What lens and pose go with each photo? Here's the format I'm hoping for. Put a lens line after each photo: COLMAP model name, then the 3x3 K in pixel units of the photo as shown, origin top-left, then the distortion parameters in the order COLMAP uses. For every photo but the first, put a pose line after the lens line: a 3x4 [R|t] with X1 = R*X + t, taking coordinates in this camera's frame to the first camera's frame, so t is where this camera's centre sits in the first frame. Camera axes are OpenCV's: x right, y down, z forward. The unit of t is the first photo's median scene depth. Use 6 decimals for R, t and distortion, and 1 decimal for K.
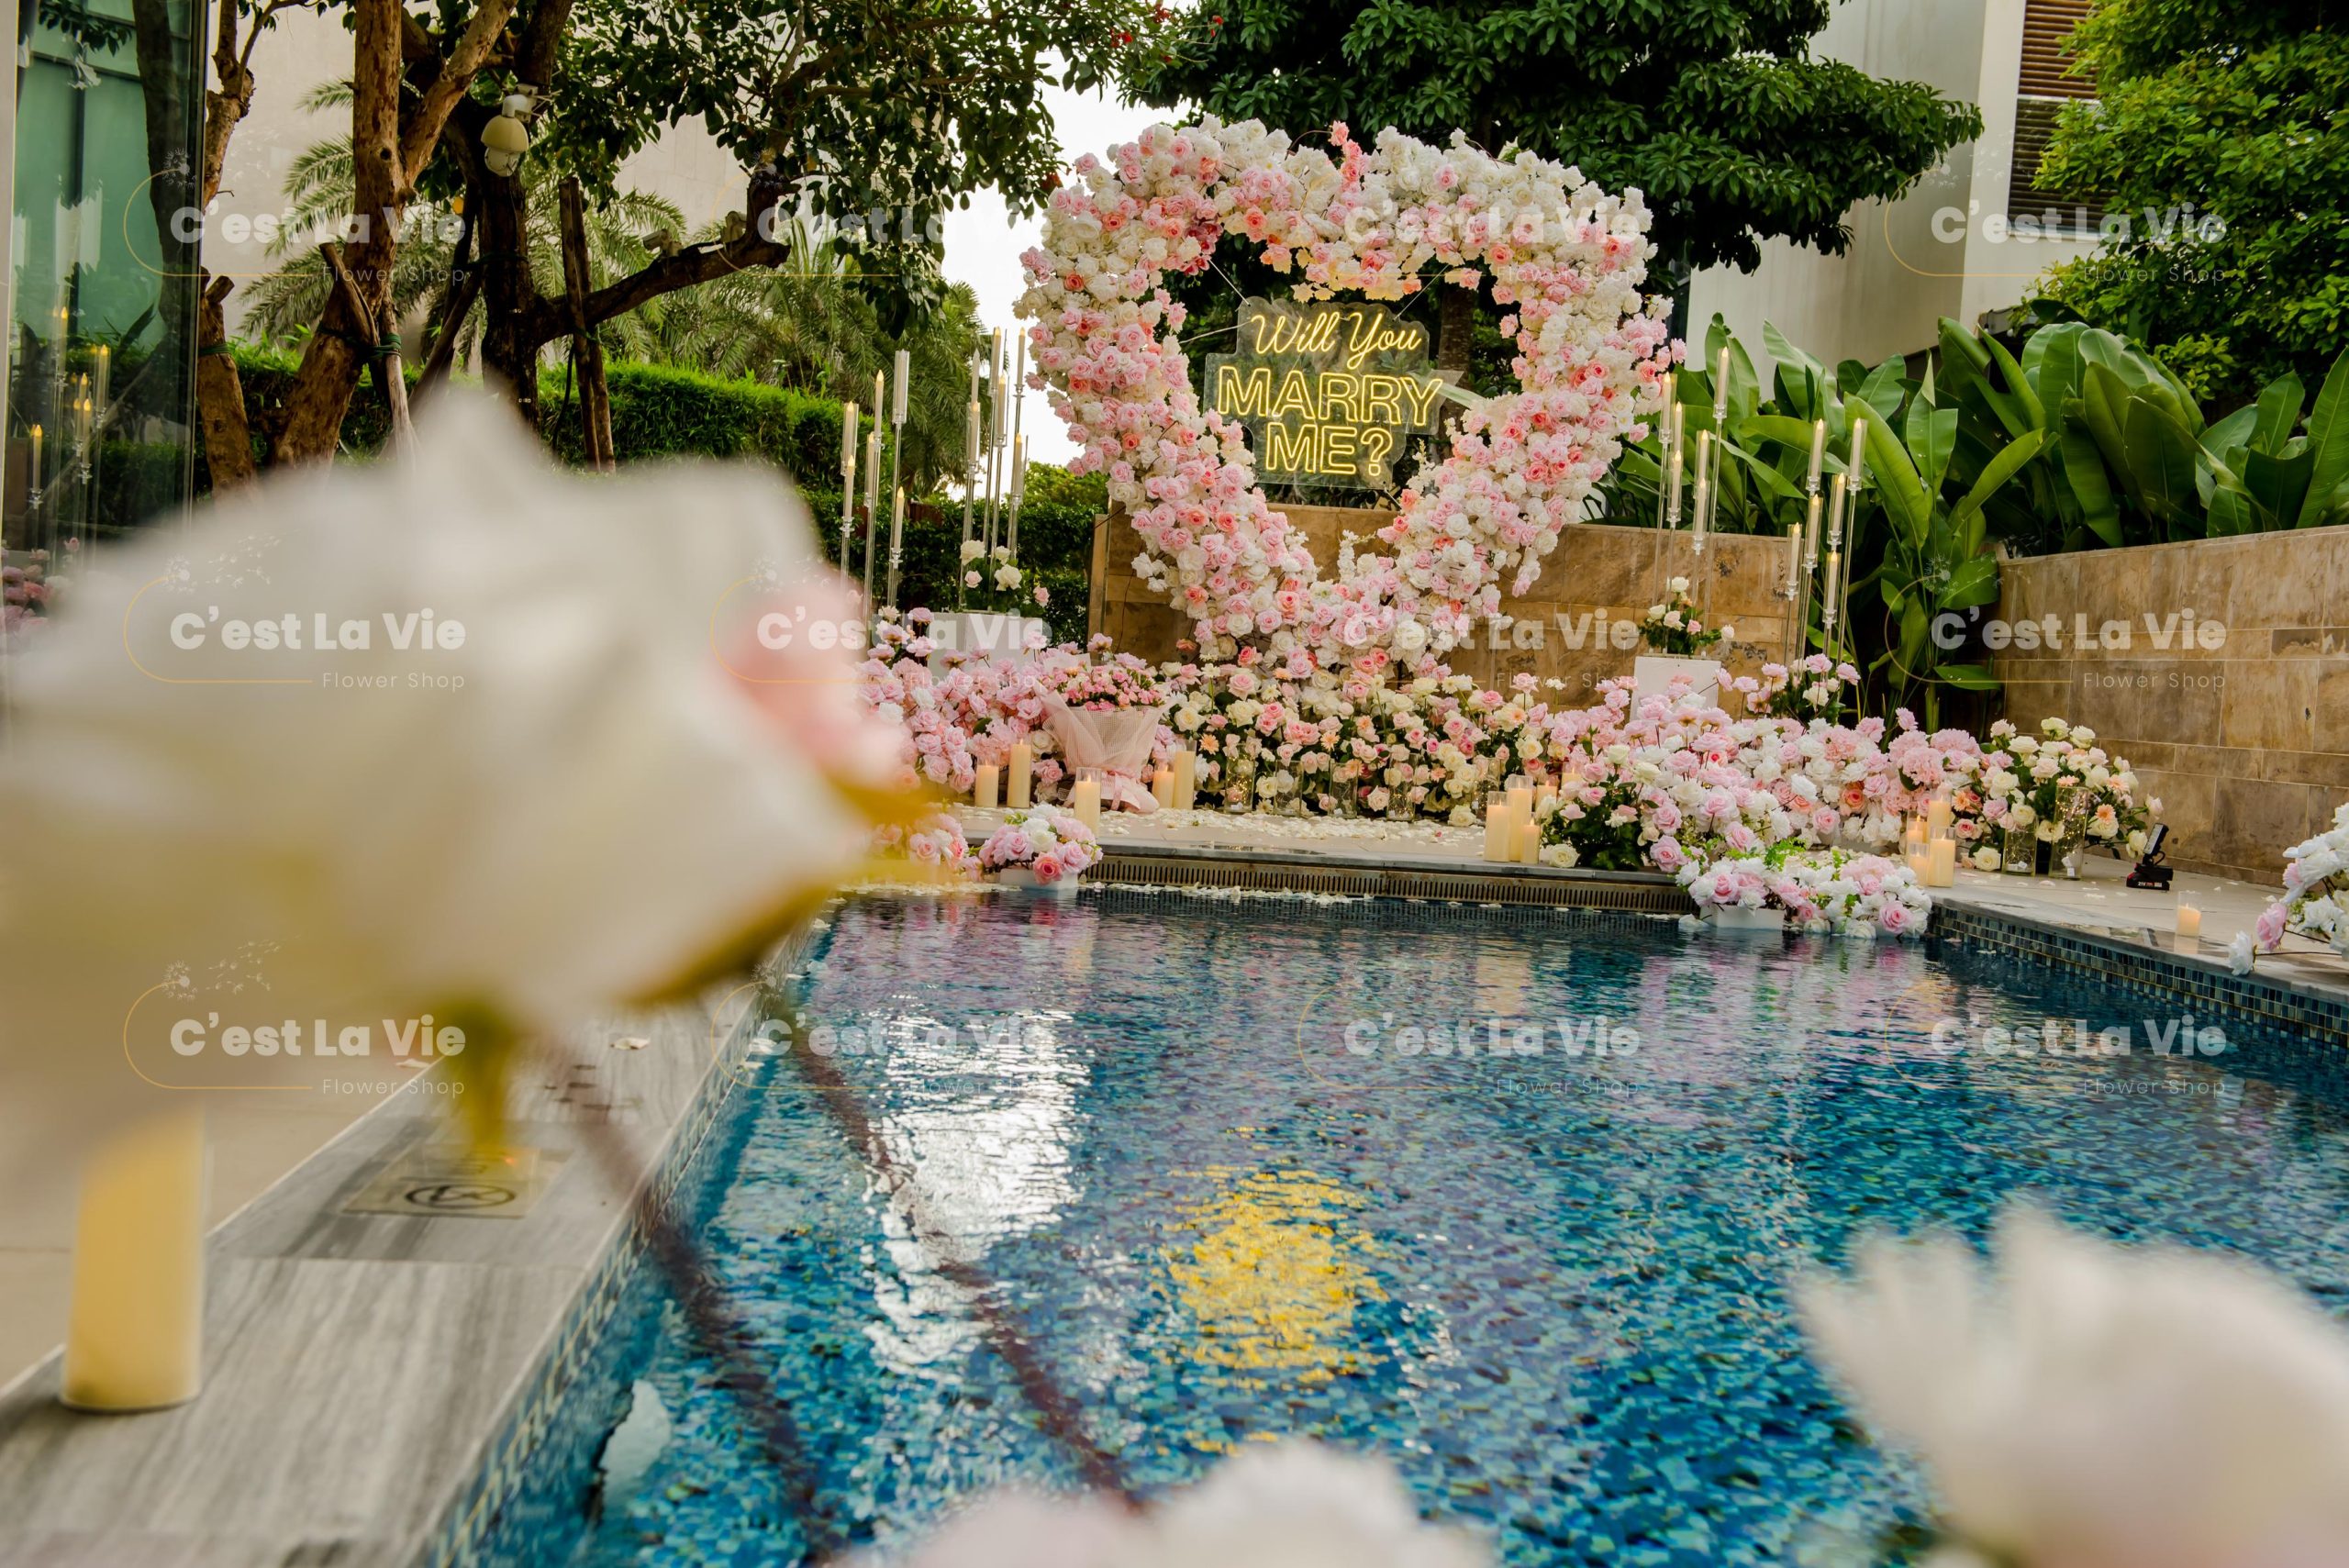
lens RADIAL K [[2537.5, 0, 1181.2], [0, 2537.5, 778.3], [0, 0, 1]] dist [0.054248, 0.016486]
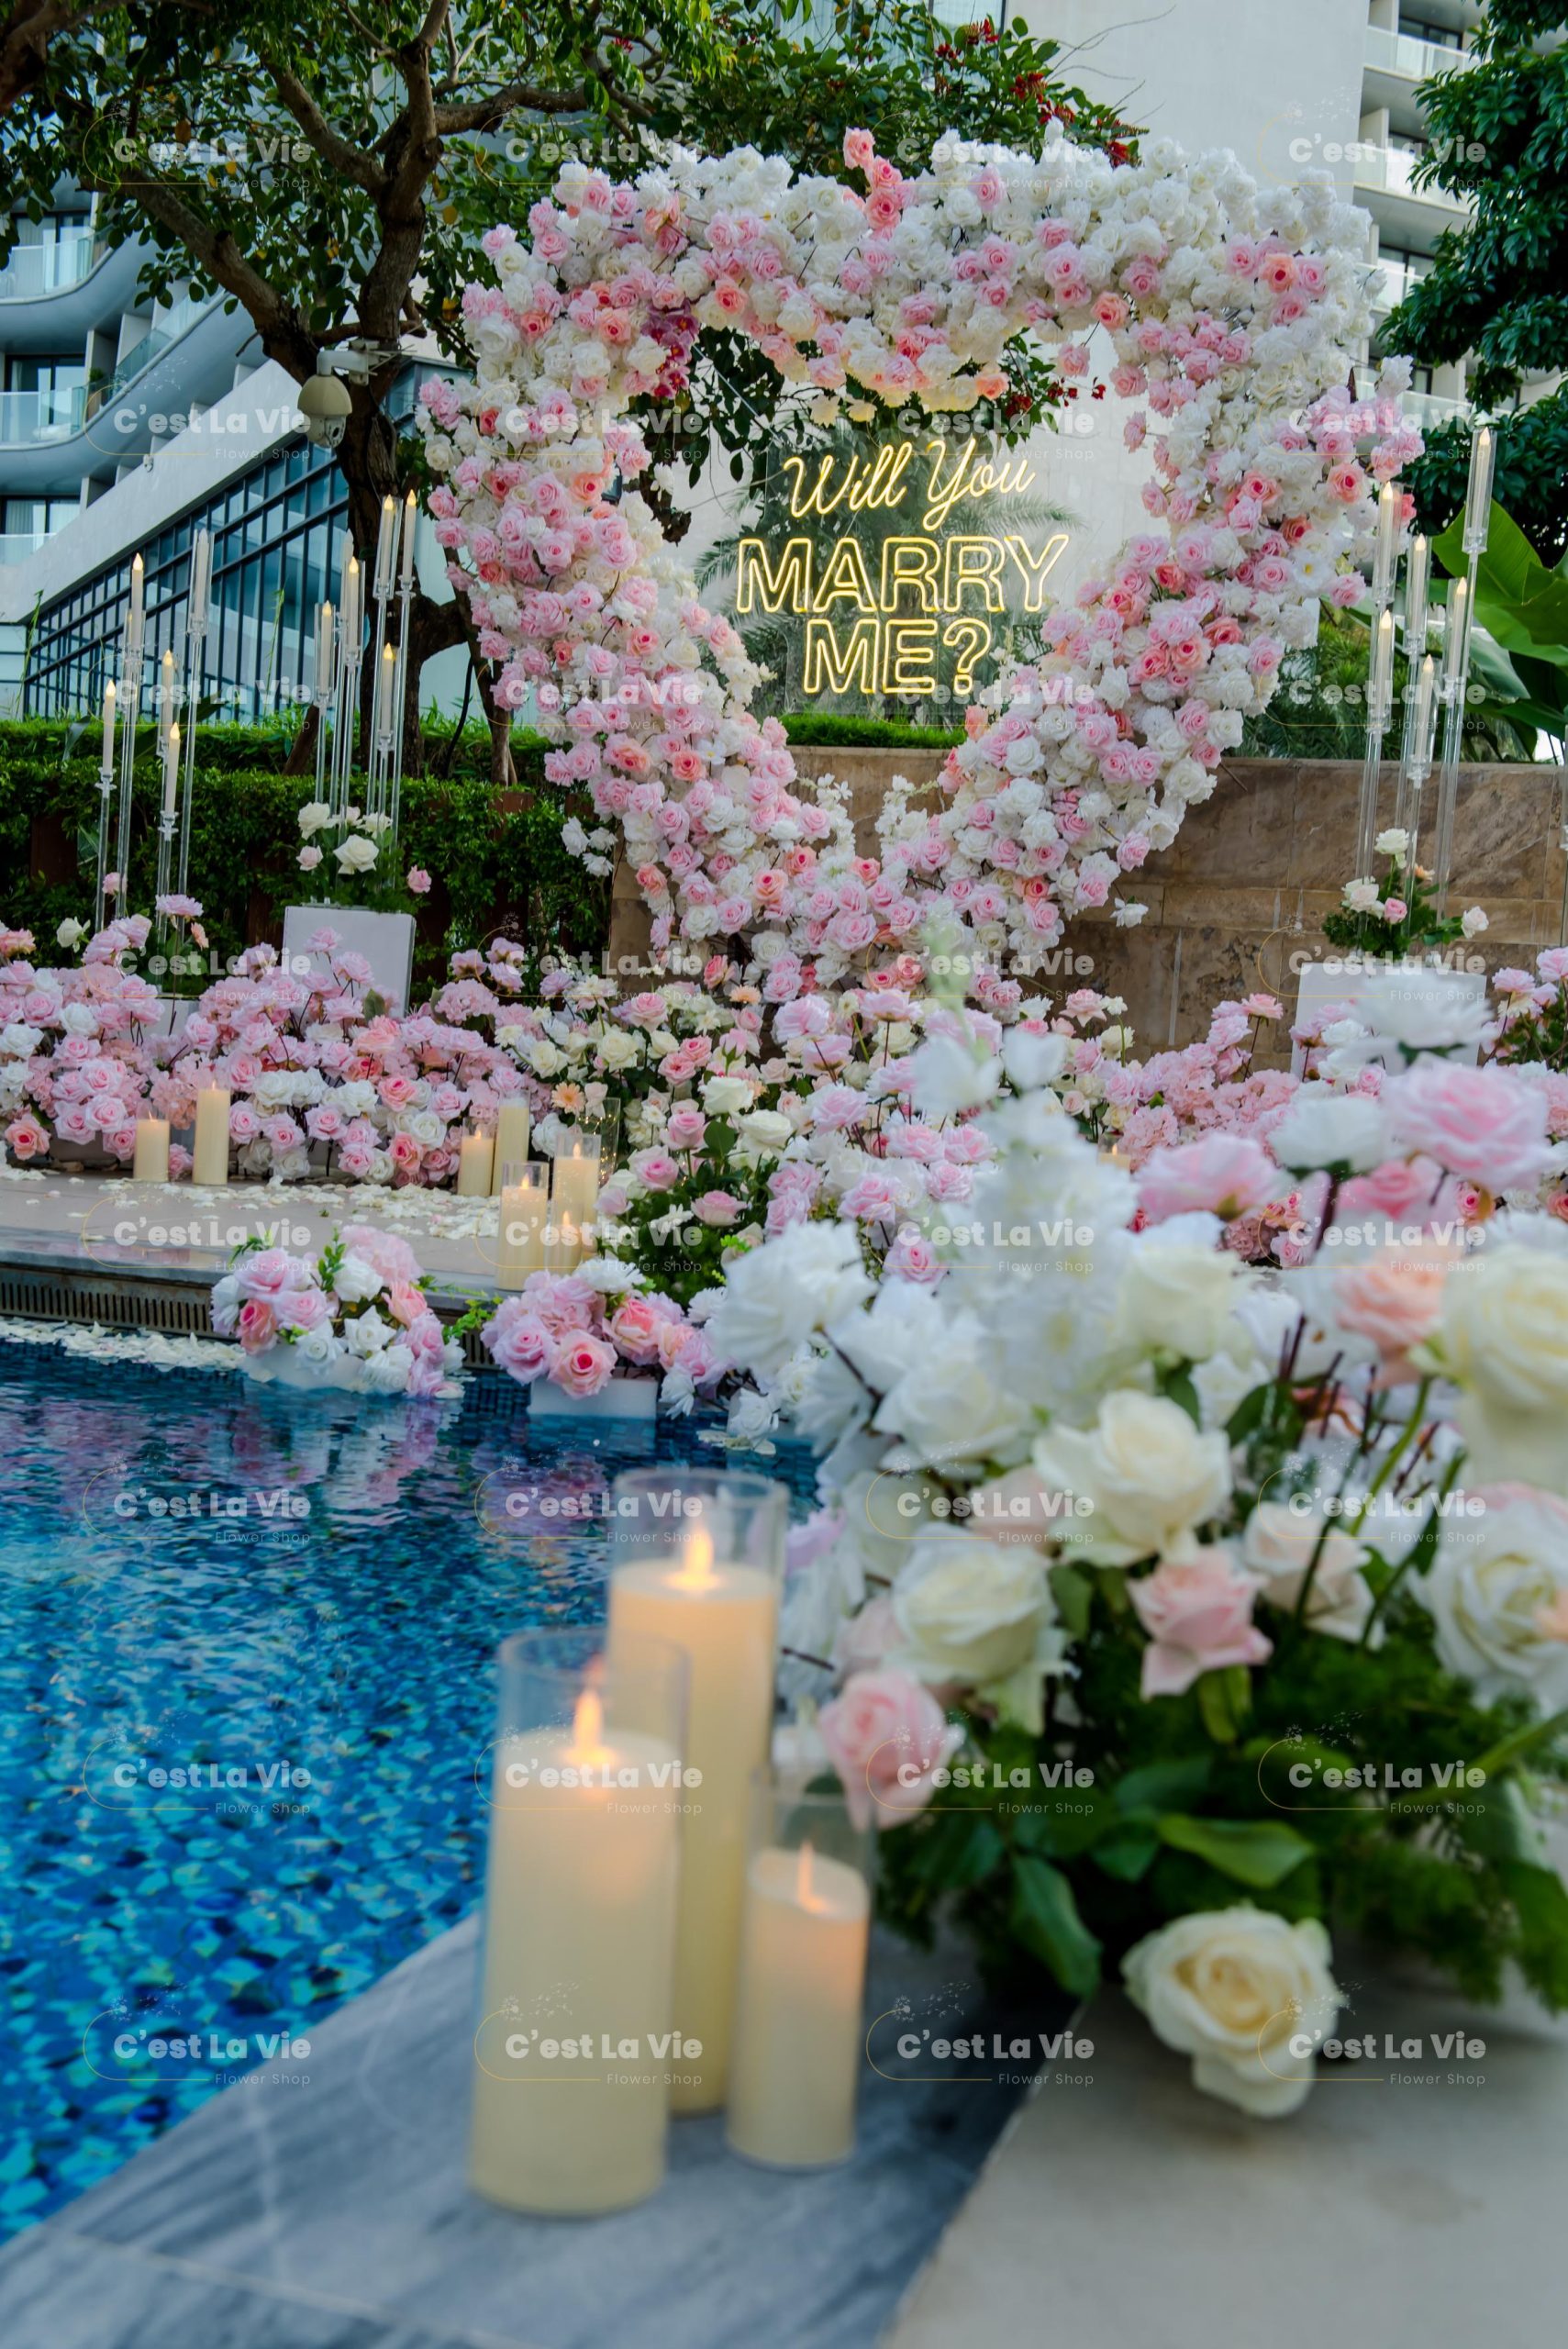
lens RADIAL K [[2537.5, 0, 784.0], [0, 2537.5, 1174.5], [0, 0, 1]] dist [0.054248, 0.016486]
pose [[0.914397, 0.022226, -0.404208, 0.308212], [-0.026472, 0.999637, -0.004919, 0.007416], [0.403952, 0.015198, 0.914654, 0.407189]]
